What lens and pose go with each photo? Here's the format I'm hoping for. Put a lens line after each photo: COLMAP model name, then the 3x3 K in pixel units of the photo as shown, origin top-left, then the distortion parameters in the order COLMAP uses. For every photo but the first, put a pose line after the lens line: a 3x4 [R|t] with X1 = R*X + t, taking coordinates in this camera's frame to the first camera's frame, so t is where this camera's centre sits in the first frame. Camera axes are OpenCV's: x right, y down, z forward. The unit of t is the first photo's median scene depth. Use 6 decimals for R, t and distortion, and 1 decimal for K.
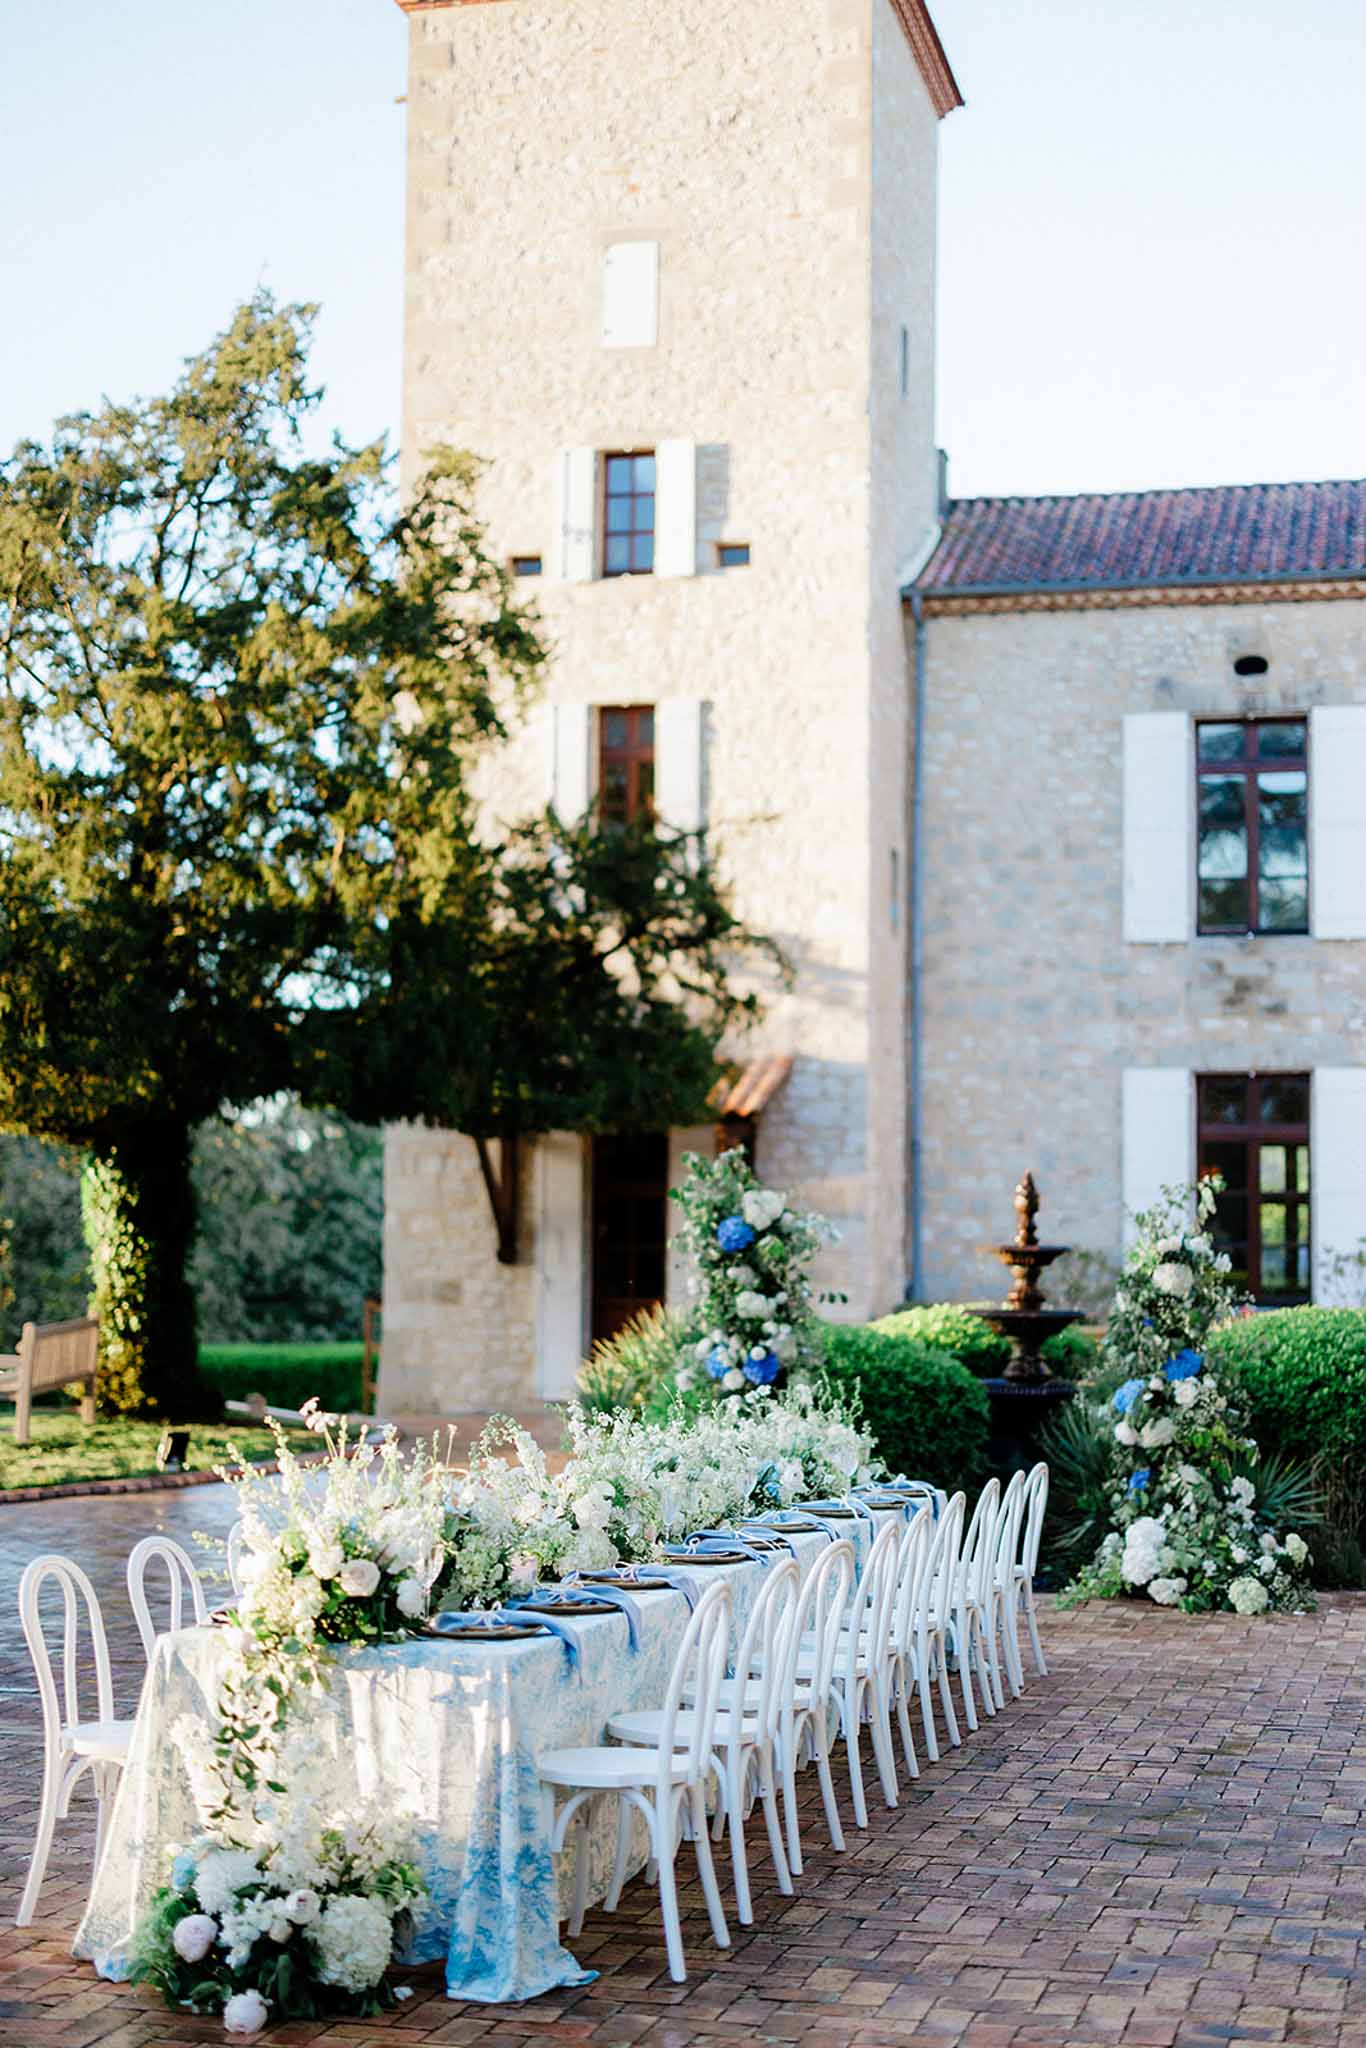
lens RADIAL K [[3001.8, 0, 669.7], [0, 3001.8, 1024.0], [0, 0, 1]] dist [0.015244, 0.062490]
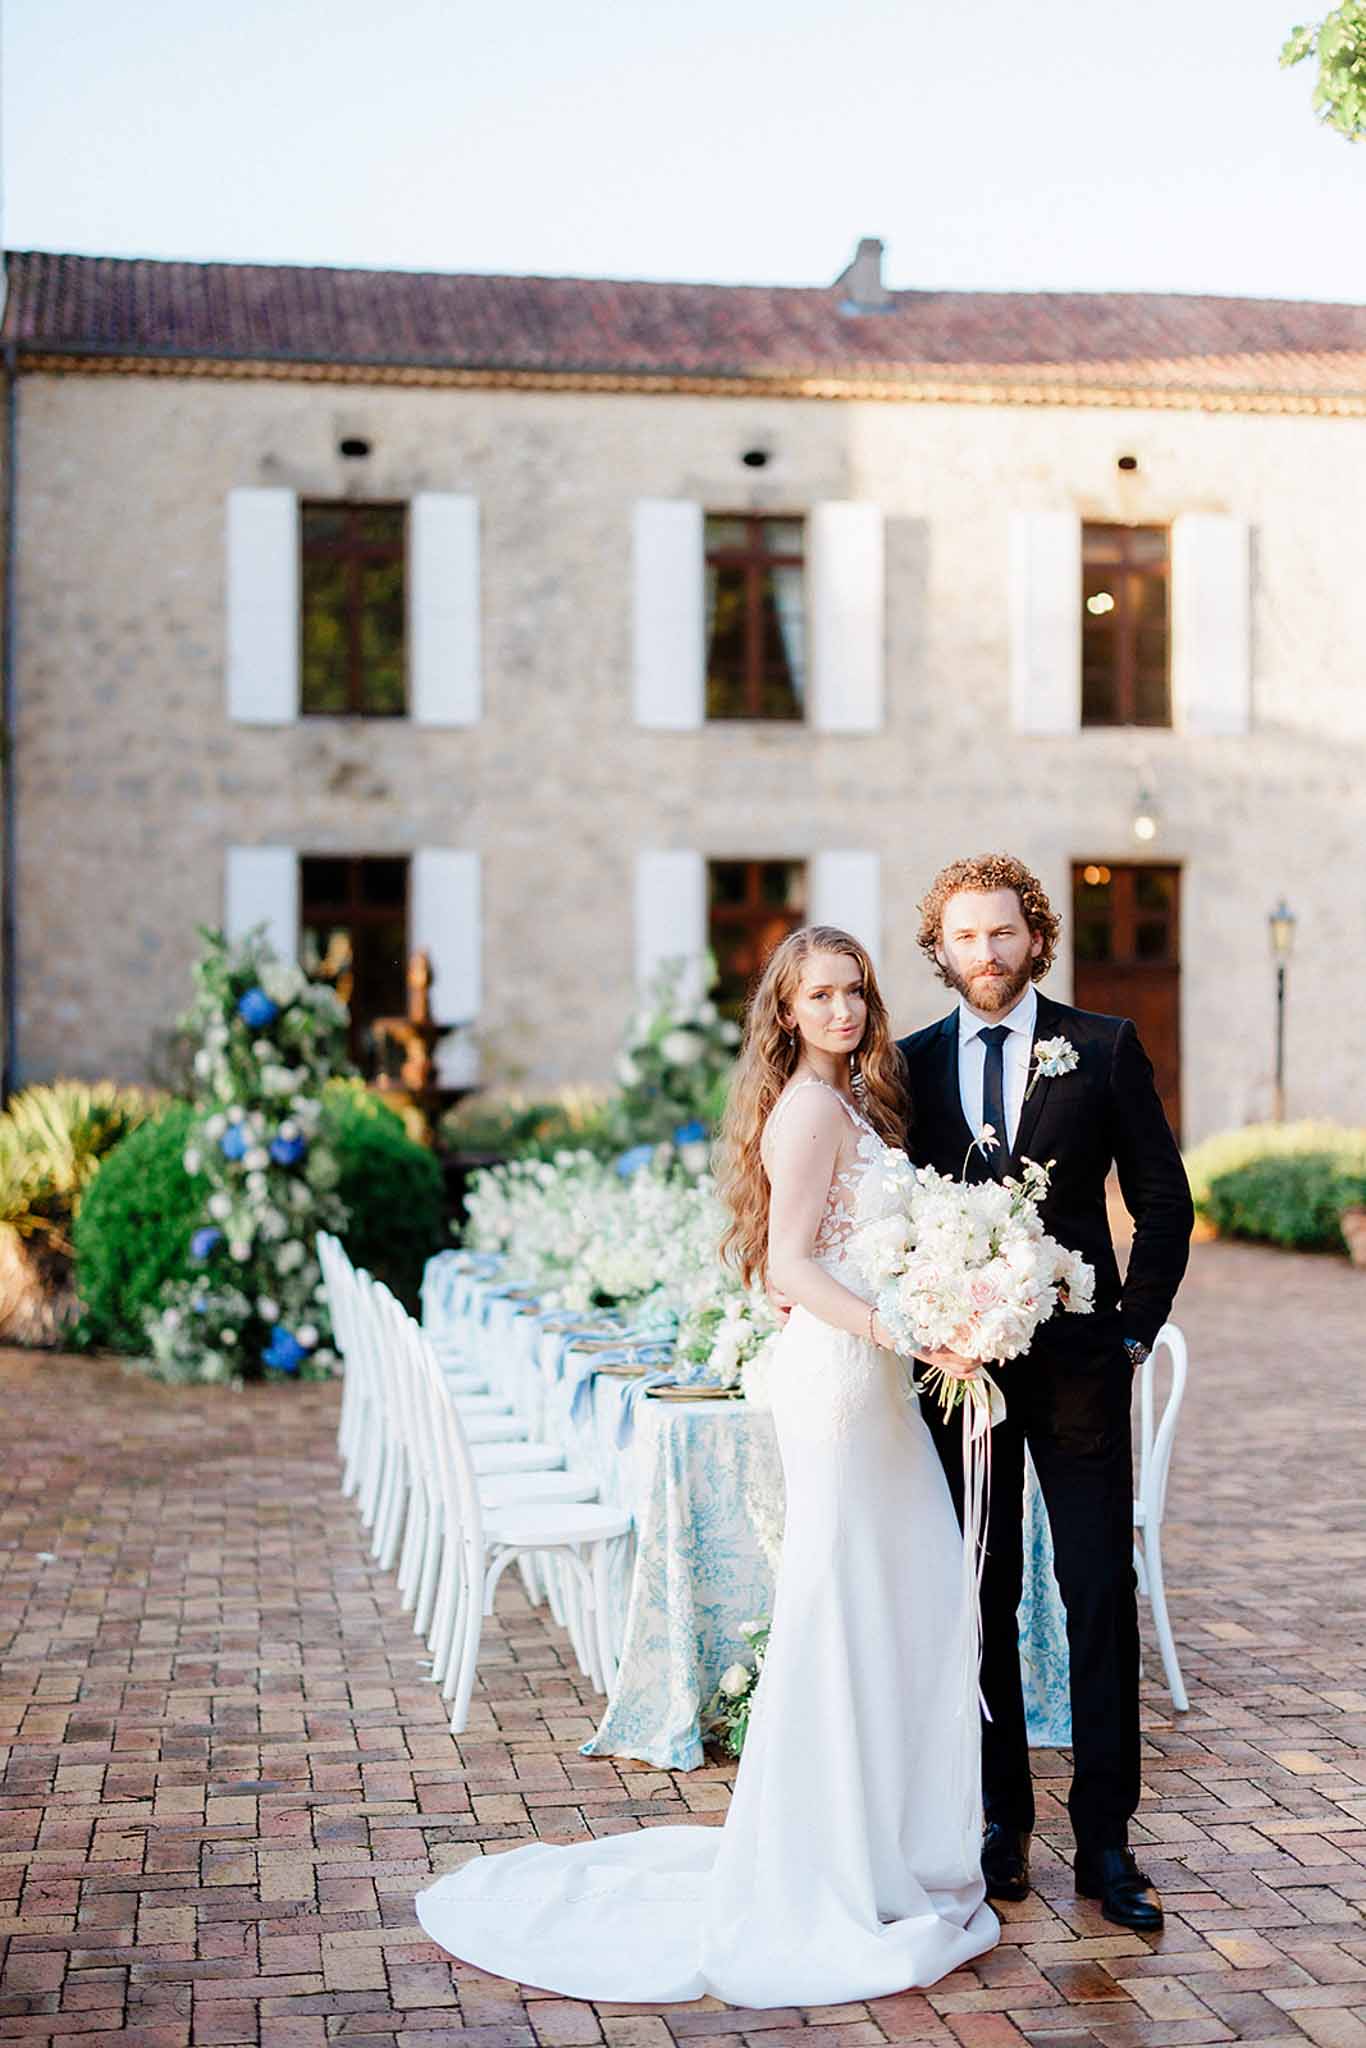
lens RADIAL K [[3001.8, 0, 669.7], [0, 3001.8, 1024.0], [0, 0, 1]] dist [0.015244, 0.062490]
pose [[0.909647, -0.009567, 0.415272, -0.134036], [-0.019459, 0.997656, 0.065607, 0.004627], [-0.414926, -0.067760, 0.907328, 0.035829]]
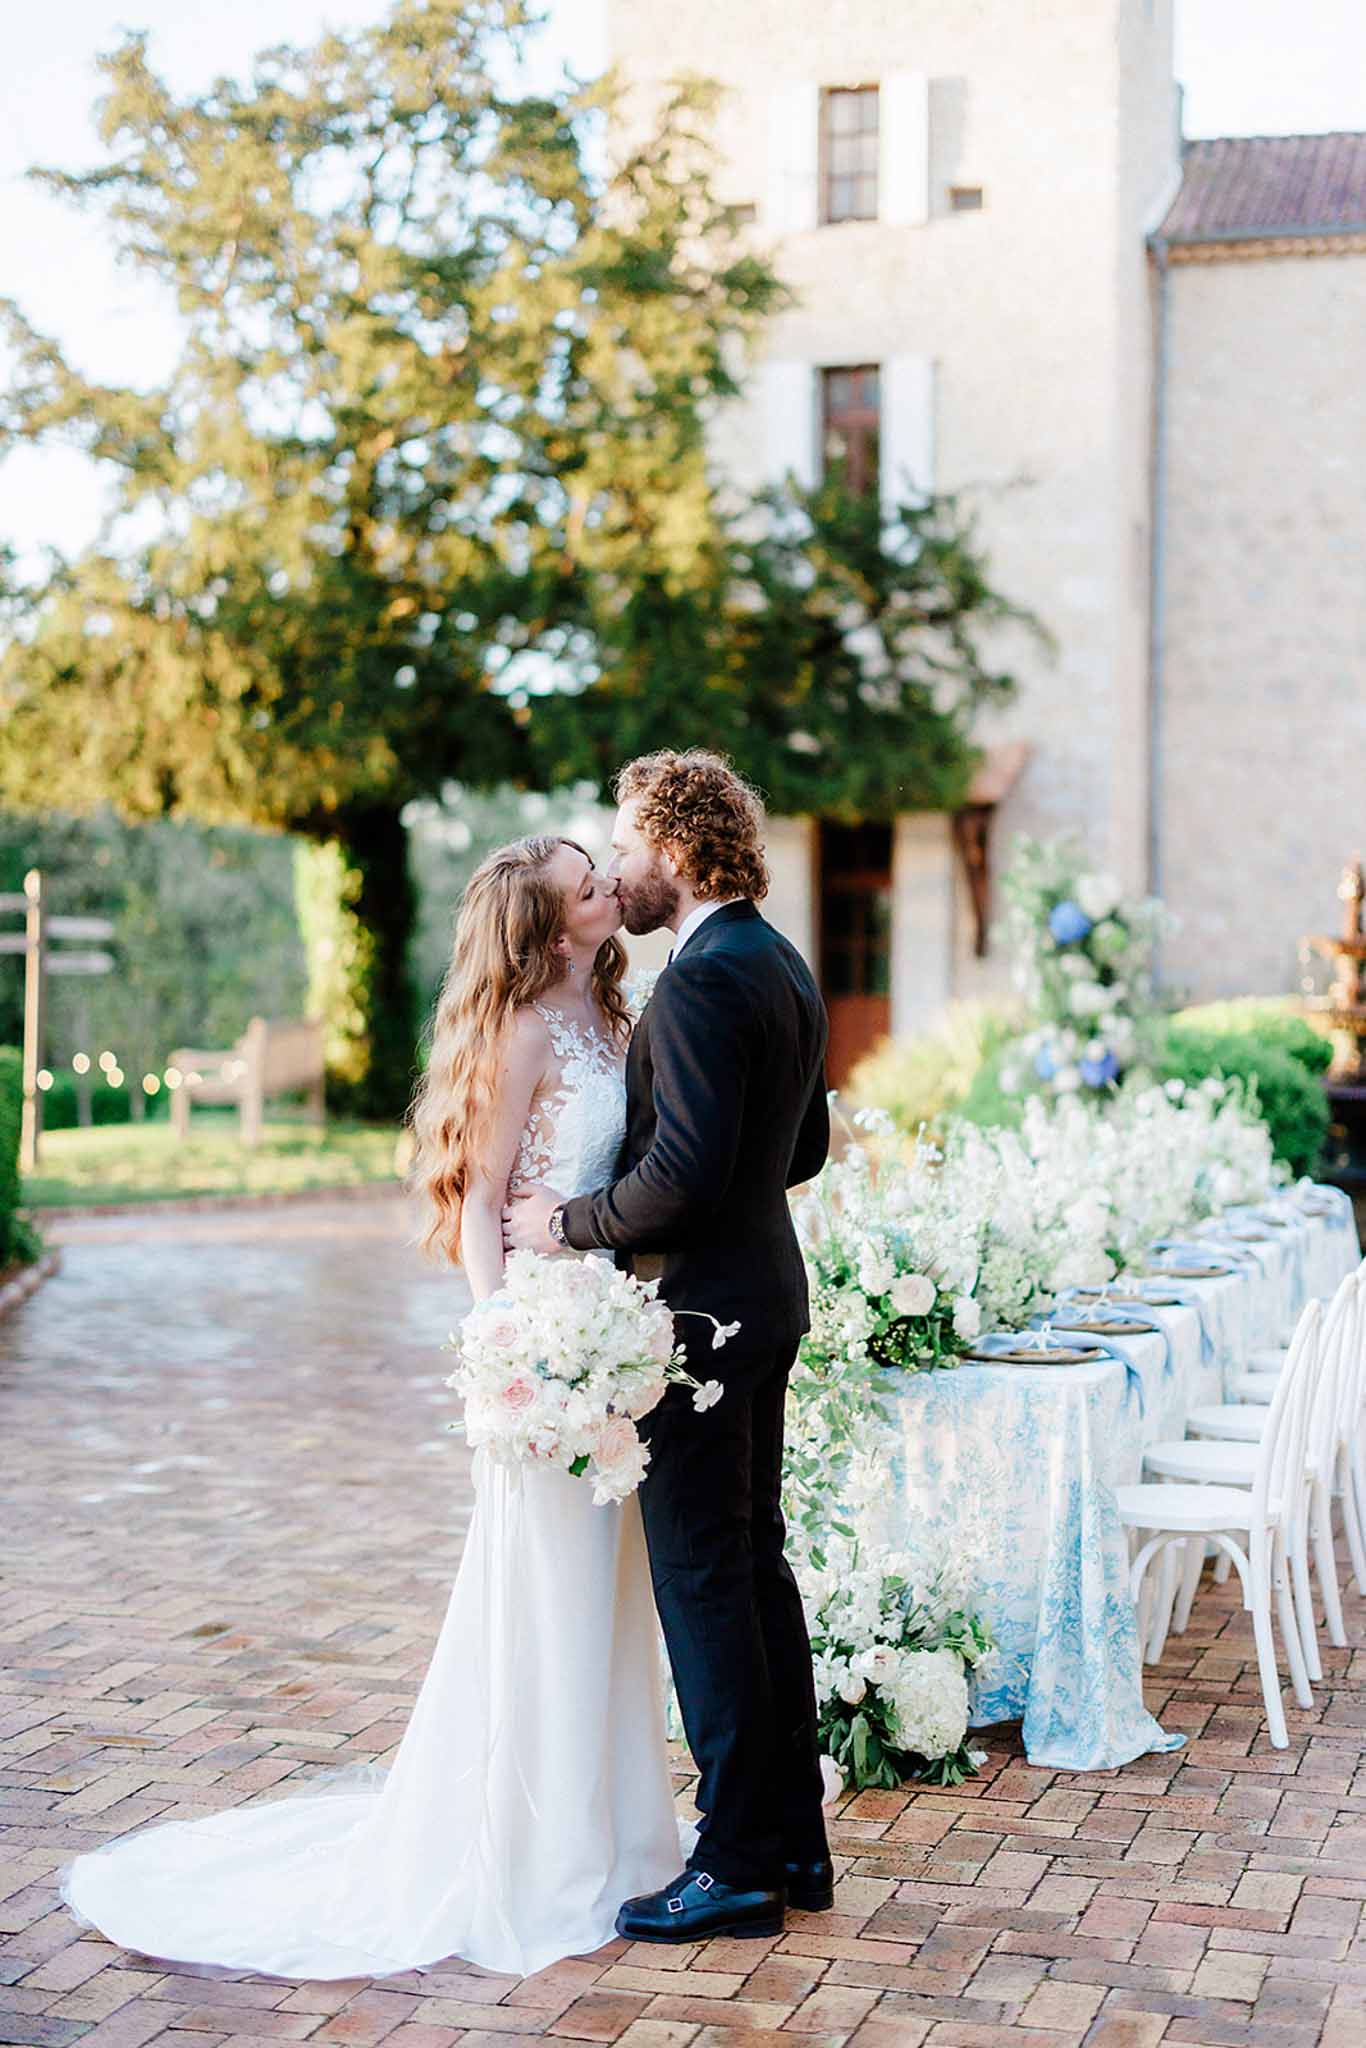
lens RADIAL K [[3090.6, 0, 687.6], [0, 3090.6, 989.5], [0, 0, 1]] dist [0.014797, 0.023707]
pose [[0.999366, -0.000484, -0.035592, -0.031932], [0.003561, 0.996250, 0.086446, 0.004081], [0.035417, -0.086518, 0.995621, 0.025205]]
